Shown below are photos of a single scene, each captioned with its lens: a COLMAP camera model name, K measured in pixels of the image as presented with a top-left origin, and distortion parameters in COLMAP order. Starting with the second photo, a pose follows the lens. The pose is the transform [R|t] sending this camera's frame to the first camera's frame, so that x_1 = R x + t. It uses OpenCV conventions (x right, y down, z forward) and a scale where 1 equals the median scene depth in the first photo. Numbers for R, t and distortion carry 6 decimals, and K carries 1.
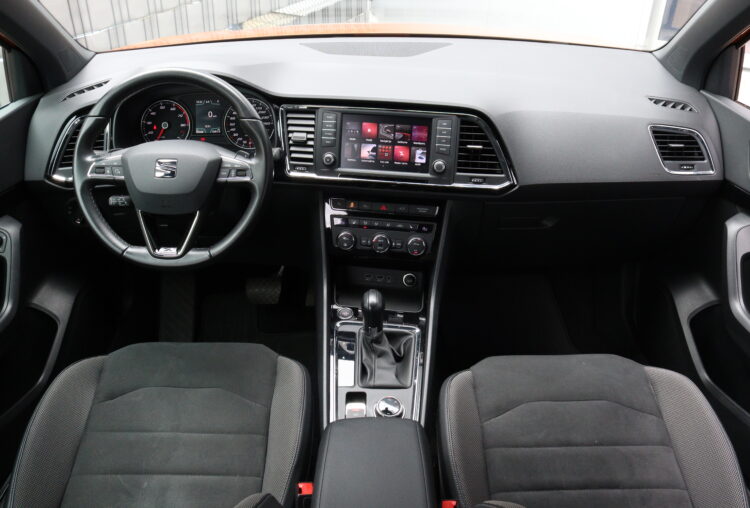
lens RADIAL K [[630.8, 0, 379.5], [0, 630.8, 250.6], [0, 0, 1]] dist [-0.163149, 0.120119]
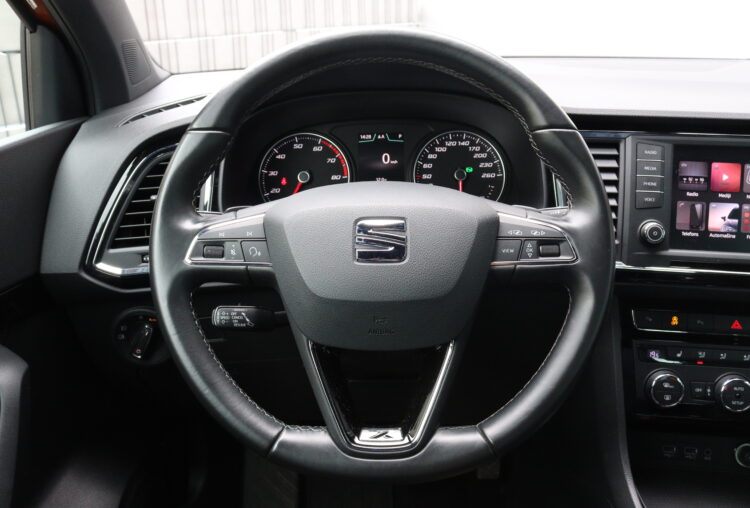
lens RADIAL K [[630.8, 0, 369.2], [0, 630.8, 249.0], [0, 0, 1]] dist [-0.163149, 0.120119]
pose [[0.999708, -0.011120, -0.021469, -0.302846], [0.007104, 0.983860, -0.178797, -0.044176], [0.023111, 0.178592, 0.983652, 0.504892]]
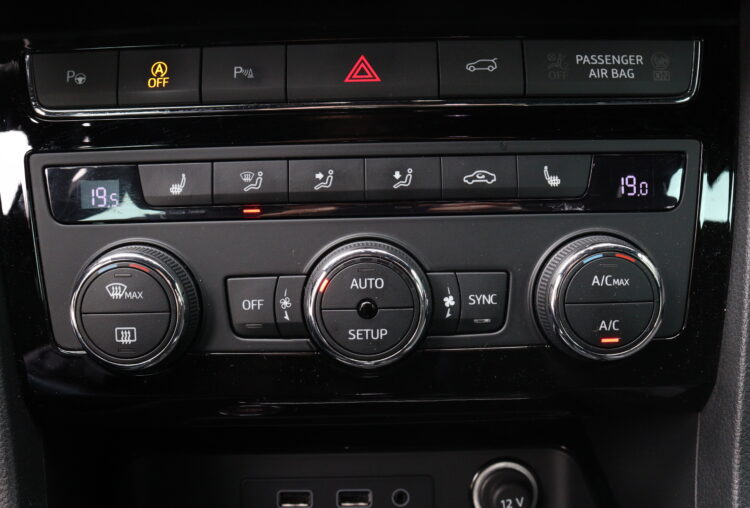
lens RADIAL K [[710.1, 0, 370.1], [0, 710.1, 256.9], [0, 0, 1]] dist [-0.089647, -0.007977]
pose [[0.989470, -0.082630, 0.118836, -0.016857], [0.100666, 0.982802, -0.154810, 0.003956], [-0.104000, 0.165143, 0.980771, 0.874477]]
